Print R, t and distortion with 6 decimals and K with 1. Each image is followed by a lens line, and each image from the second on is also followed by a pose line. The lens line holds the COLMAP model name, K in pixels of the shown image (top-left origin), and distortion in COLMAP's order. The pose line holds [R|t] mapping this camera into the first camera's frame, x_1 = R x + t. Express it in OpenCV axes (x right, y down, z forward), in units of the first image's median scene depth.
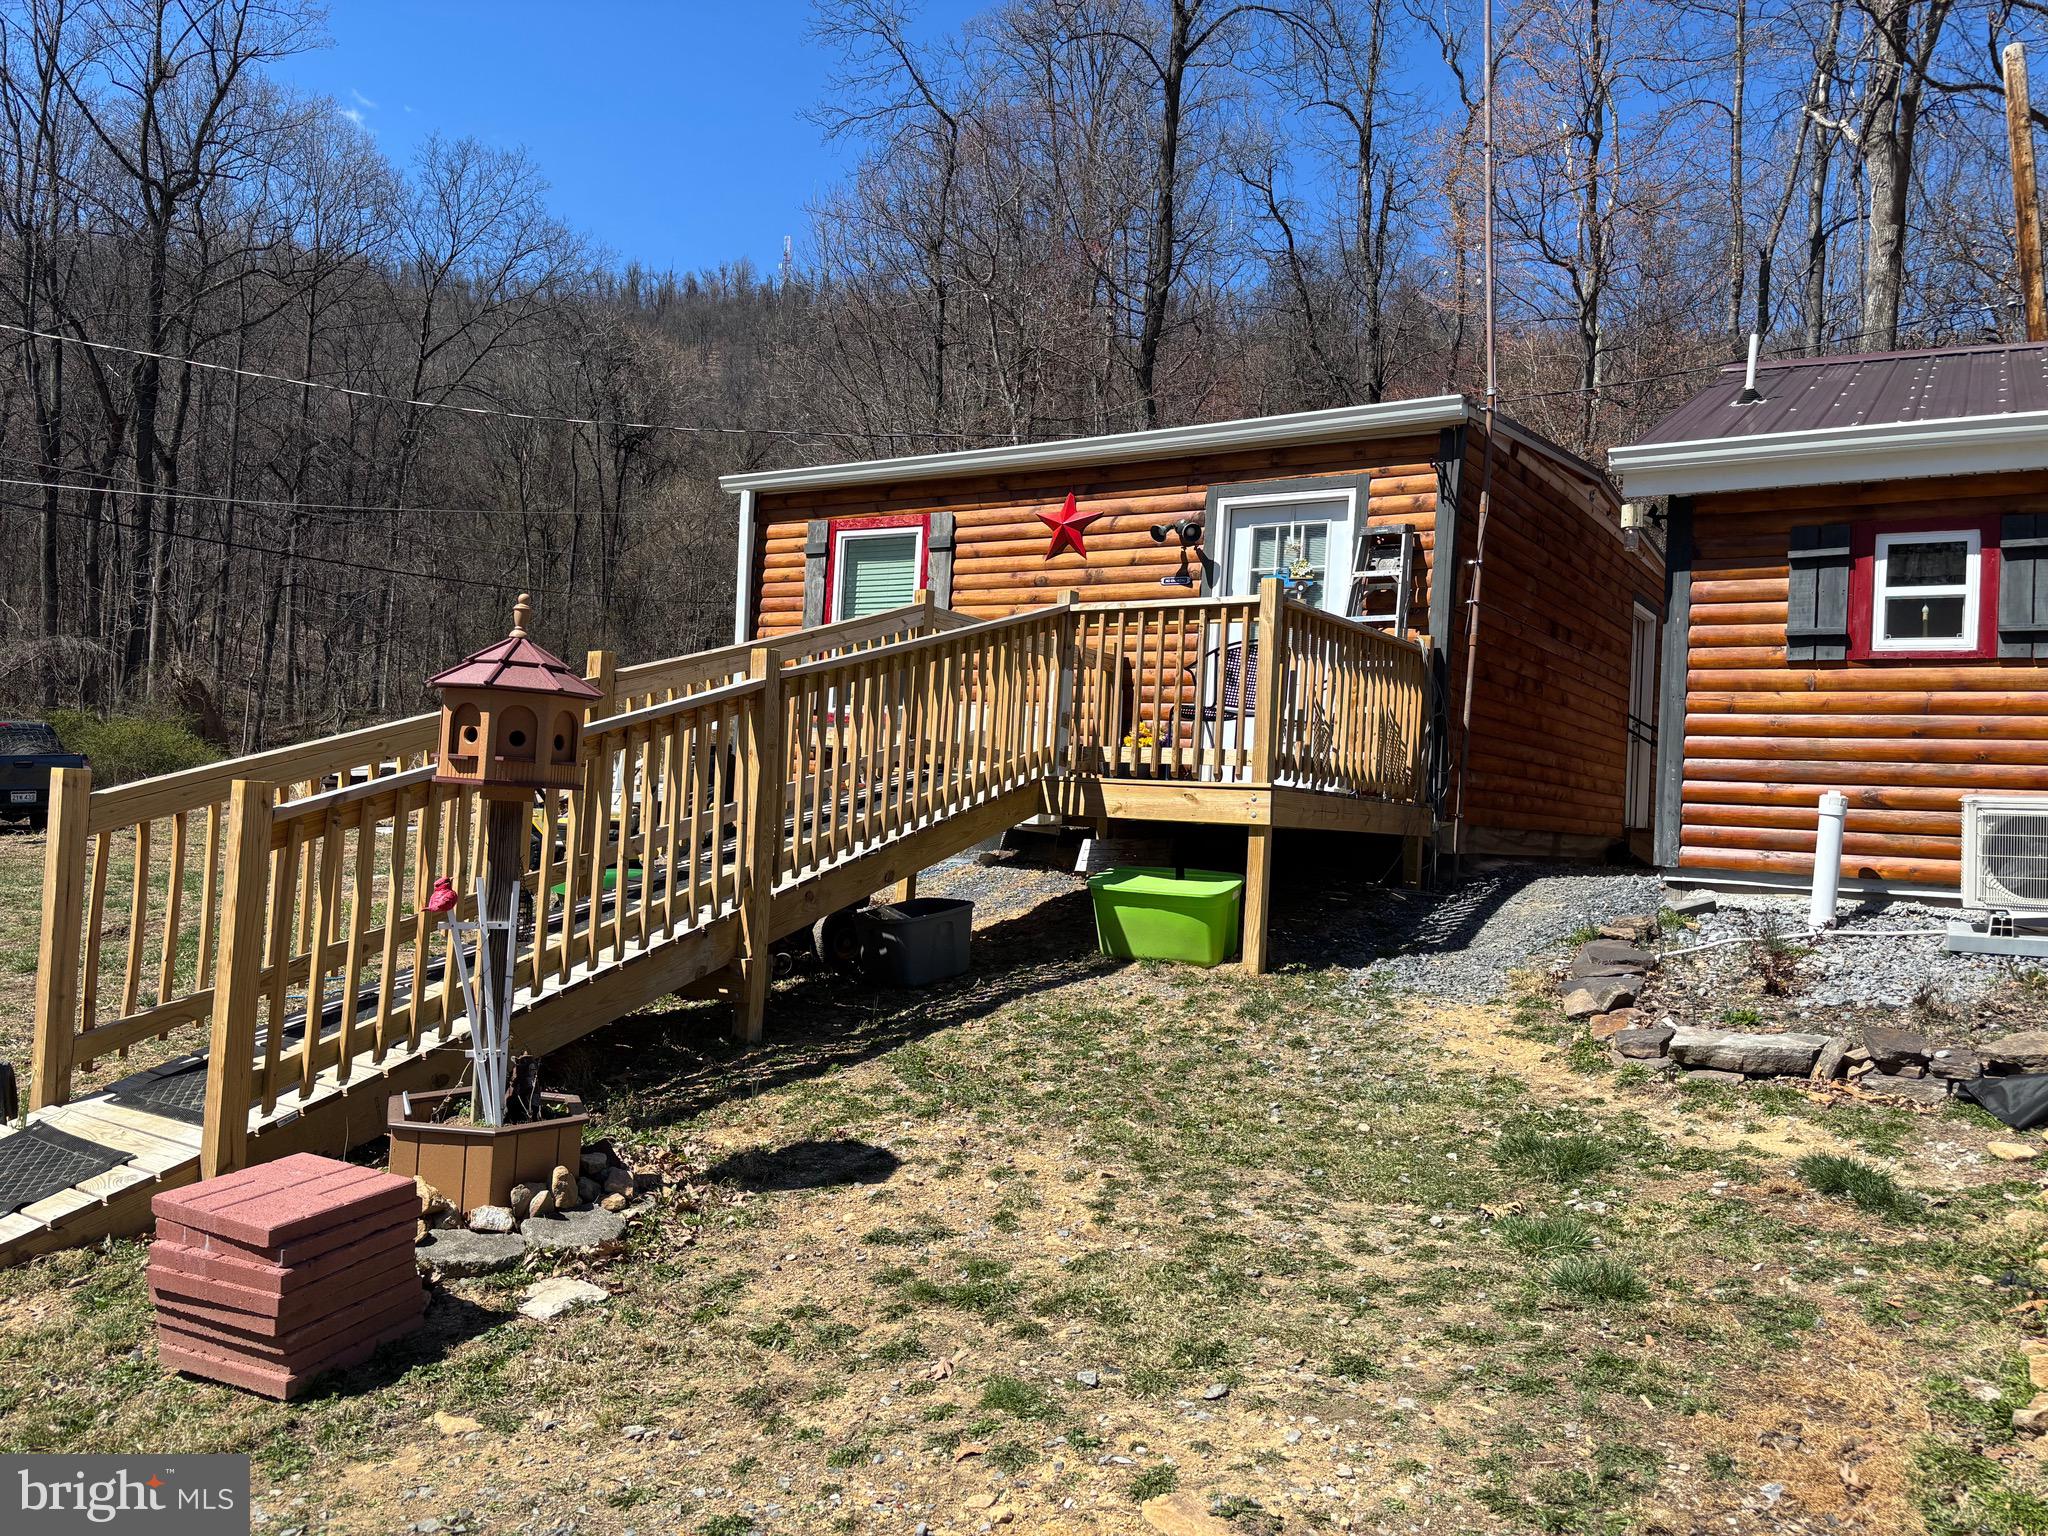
lens RADIAL K [[1523.2, 0, 1021.9], [0, 1523.2, 788.3], [0, 0, 1]] dist [0.056948, -0.057105]
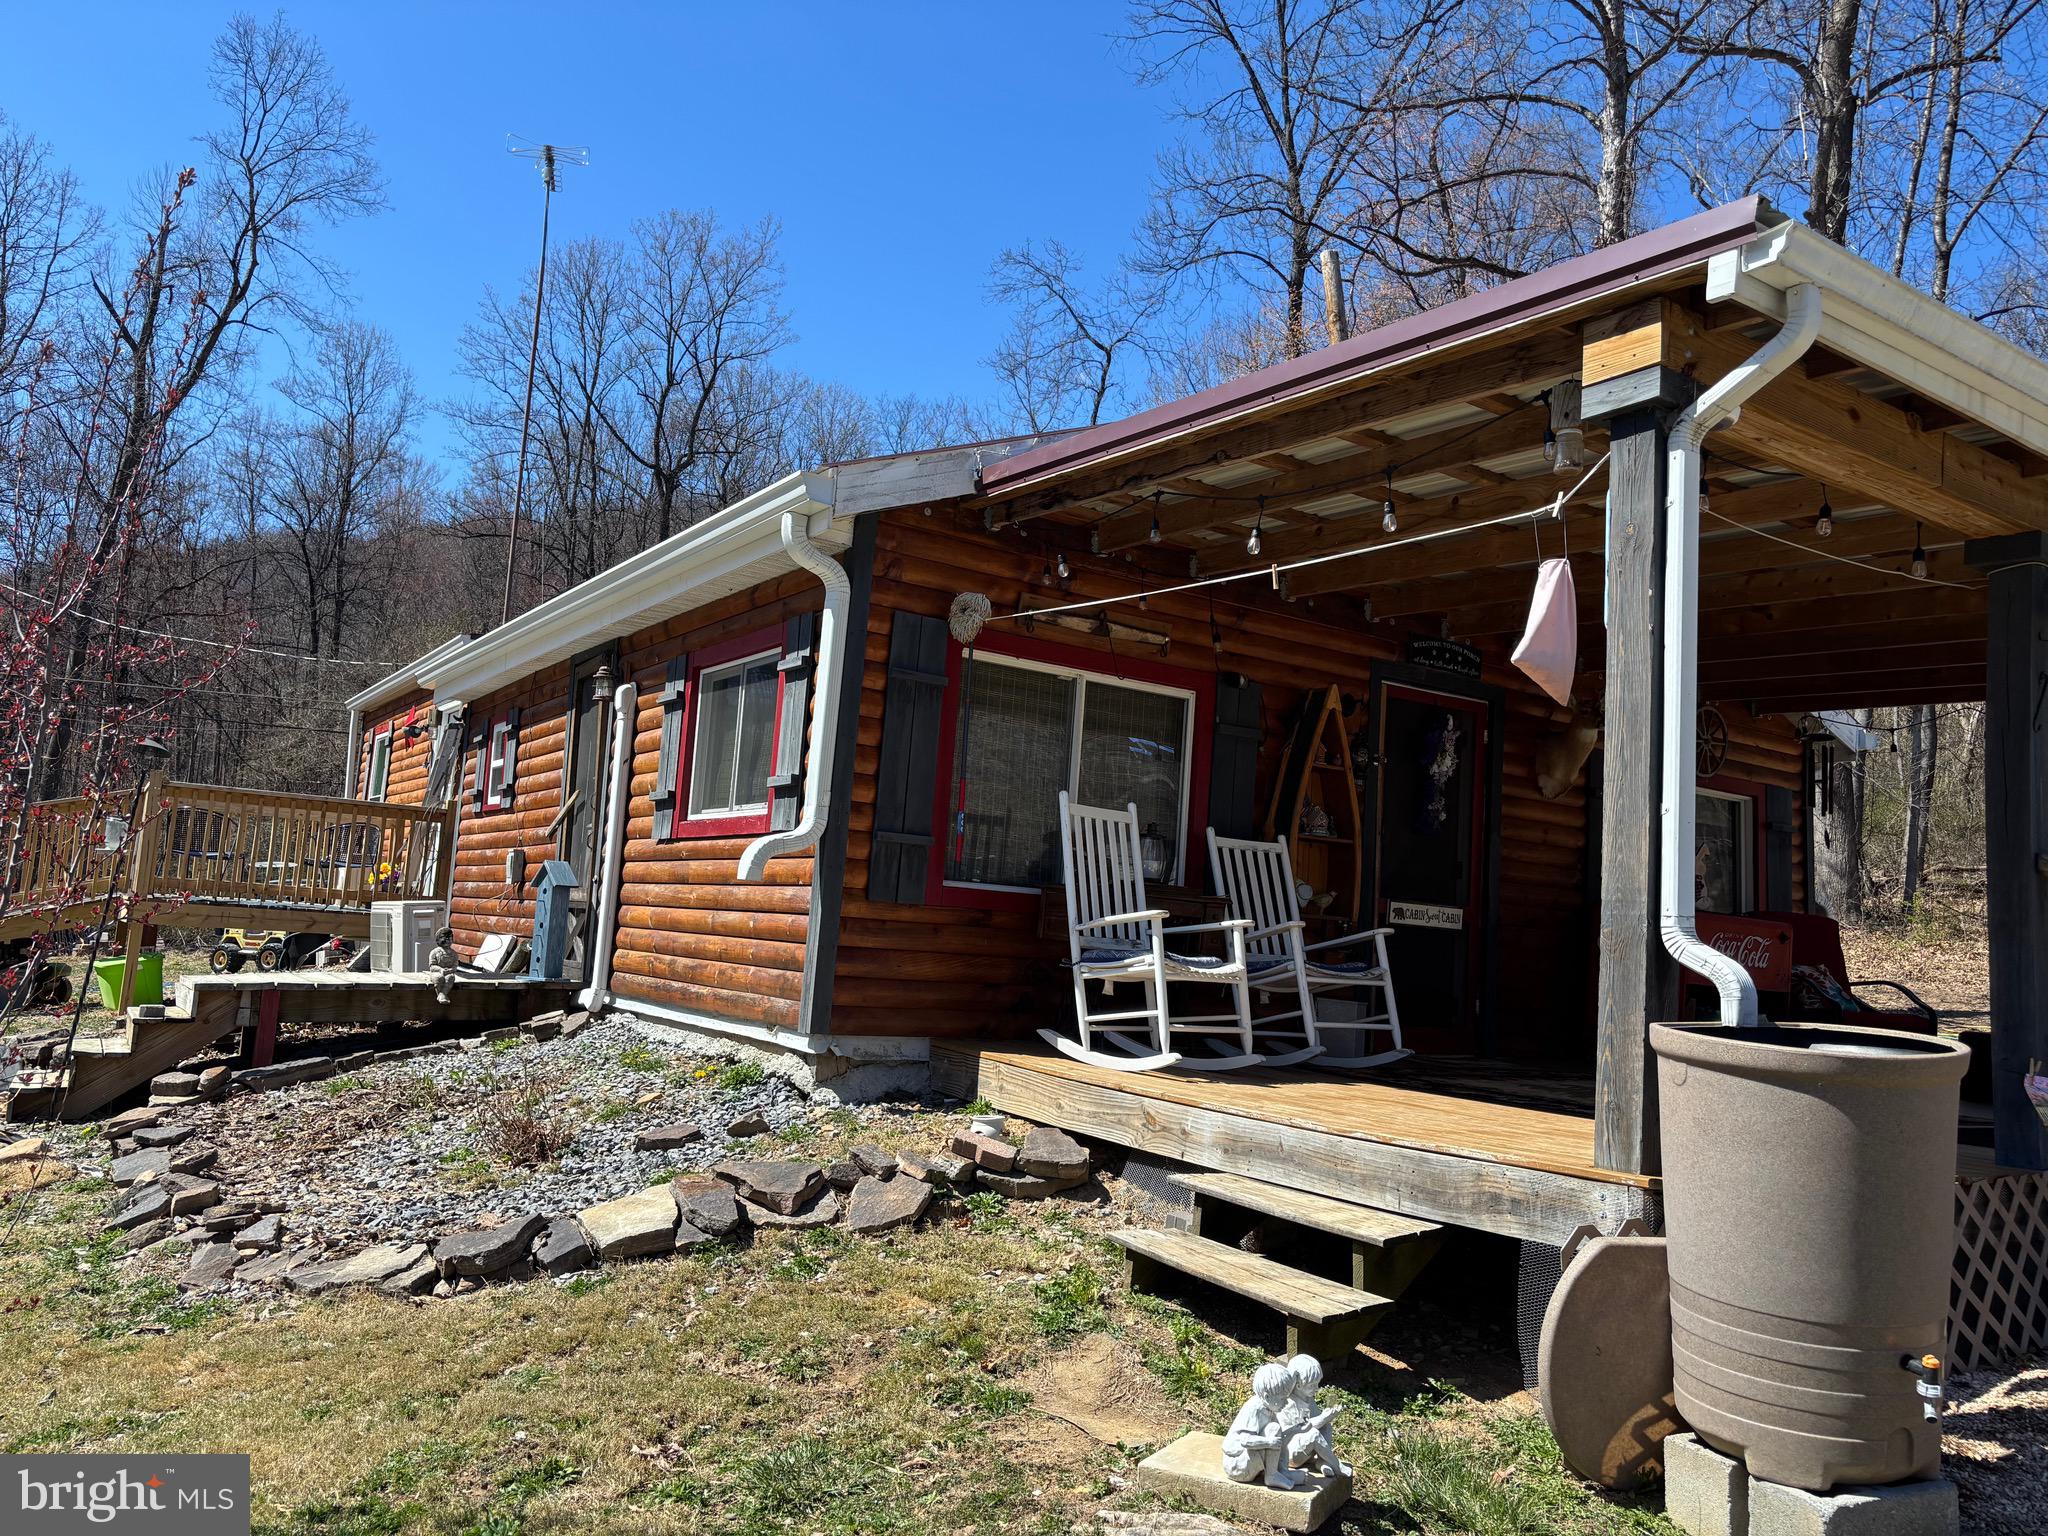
lens RADIAL K [[1517.2, 0, 1033.6], [0, 1517.2, 792.9], [0, 0, 1]] dist [0.066170, -0.111047]
pose [[0.915327, -0.030095, -0.401585, 1.655736], [-0.010817, 0.995007, -0.099220, 0.037944], [0.402566, 0.095163, 0.910431, -0.105513]]
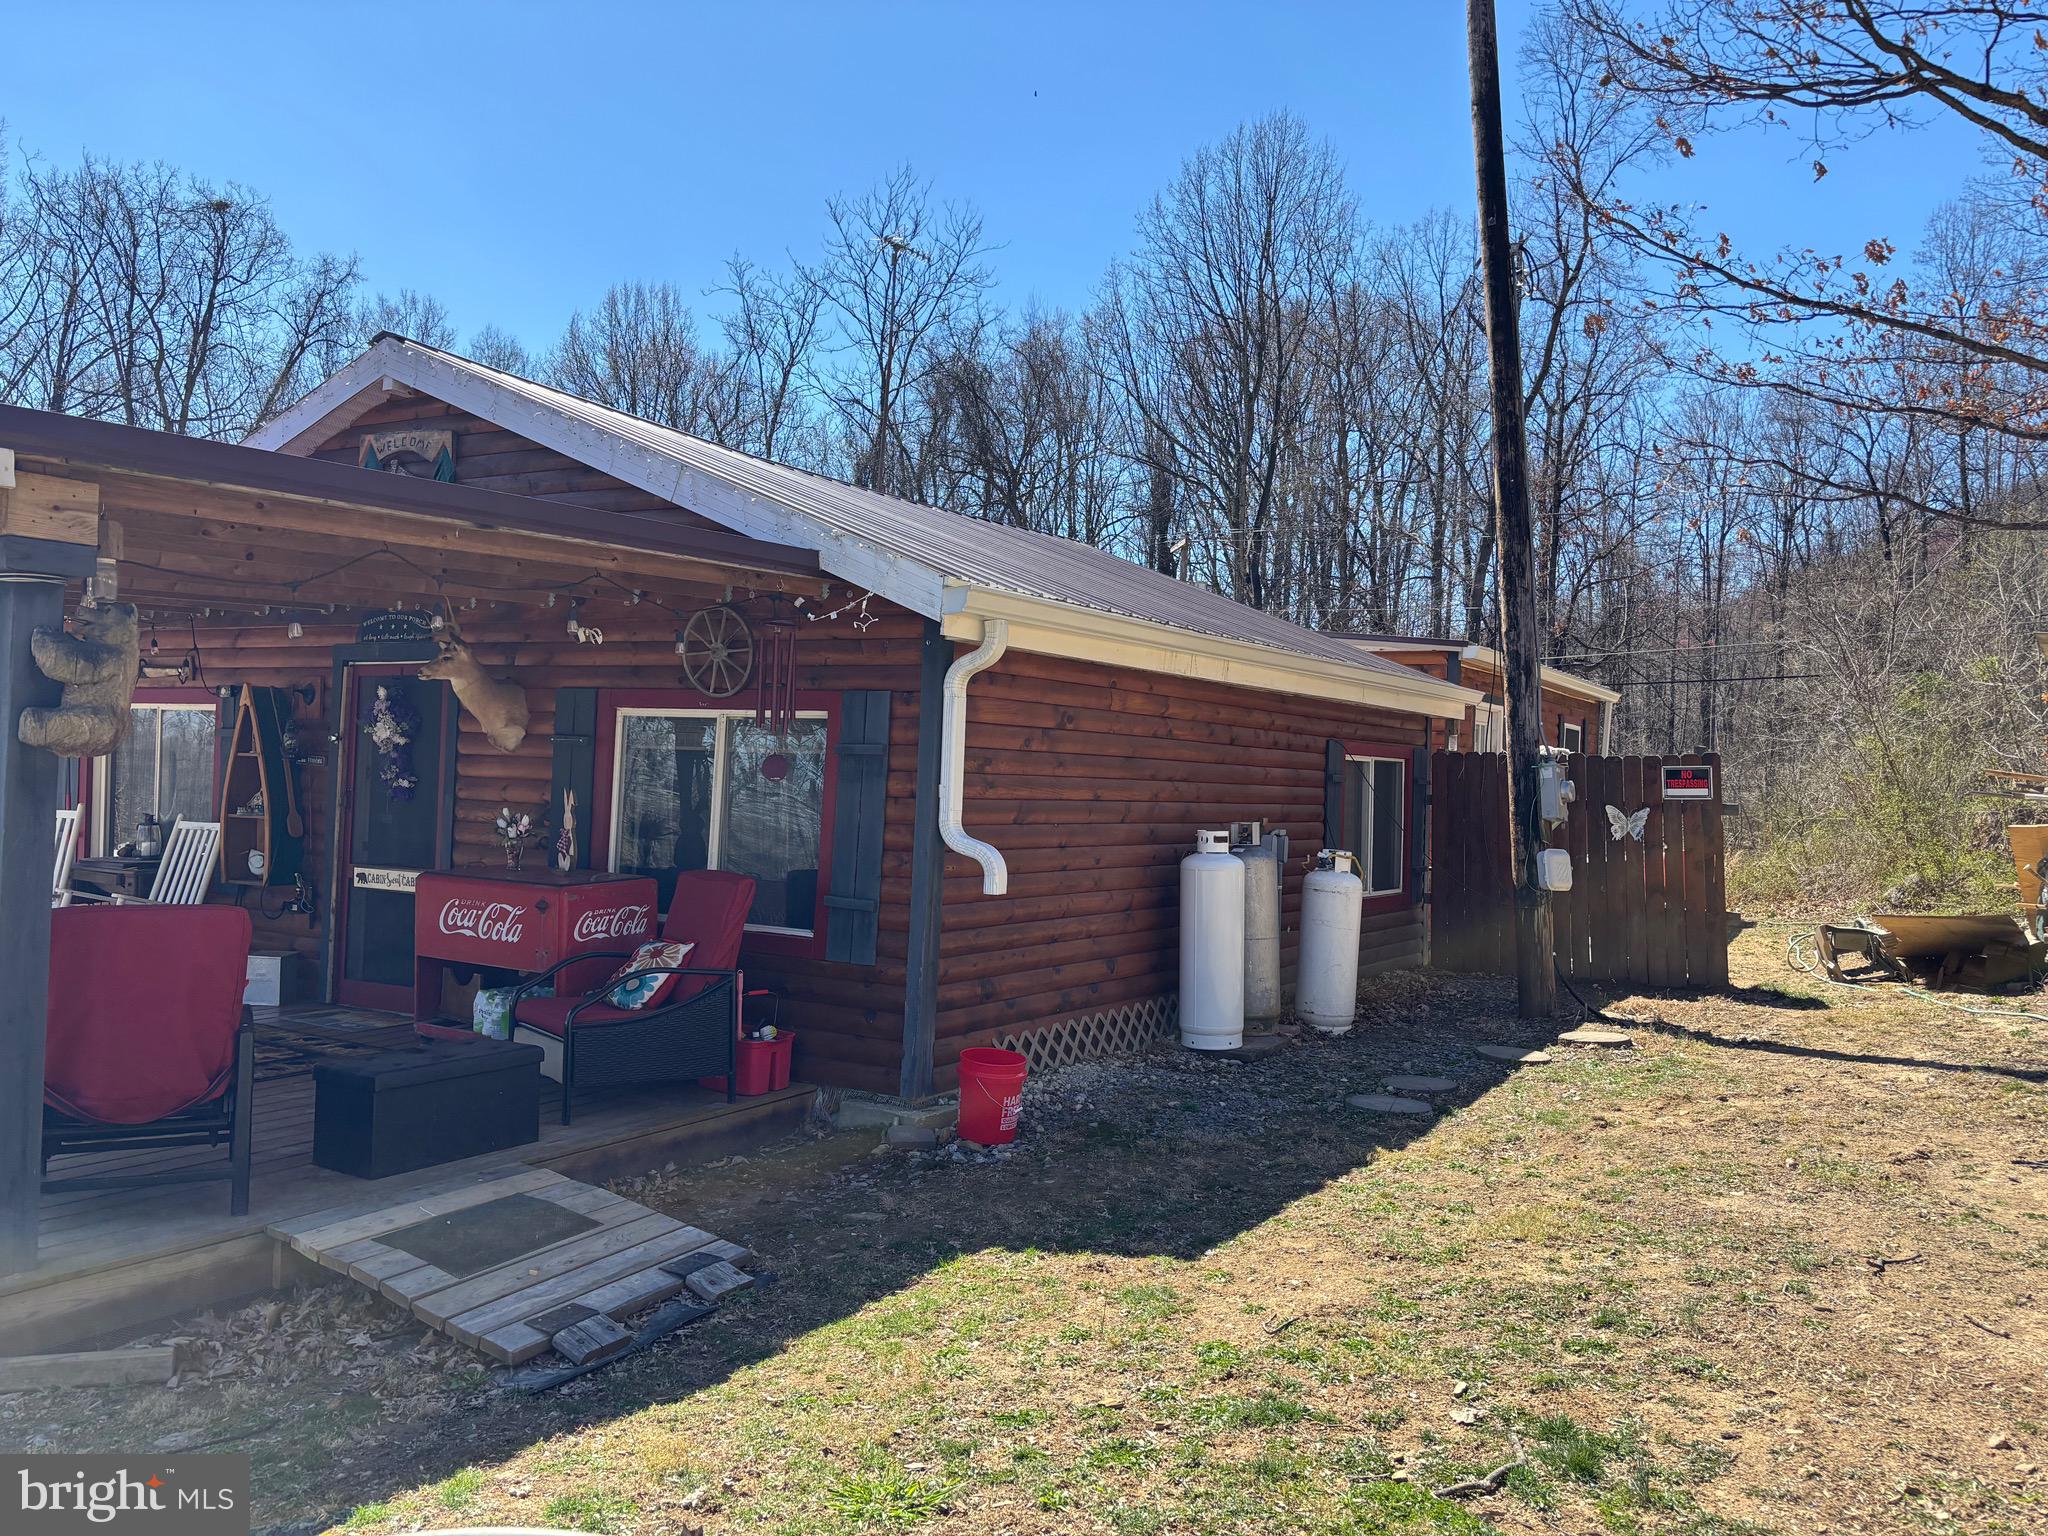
lens RADIAL K [[1555.1, 0, 1013.1], [0, 1555.1, 767.4], [0, 0, 1]] dist [0.064399, -0.072195]
pose [[0.034462, -0.059663, -0.997624, 2.645442], [-0.010637, 0.998138, -0.060062, -0.003306], [0.999349, 0.012682, 0.033763, 1.405715]]
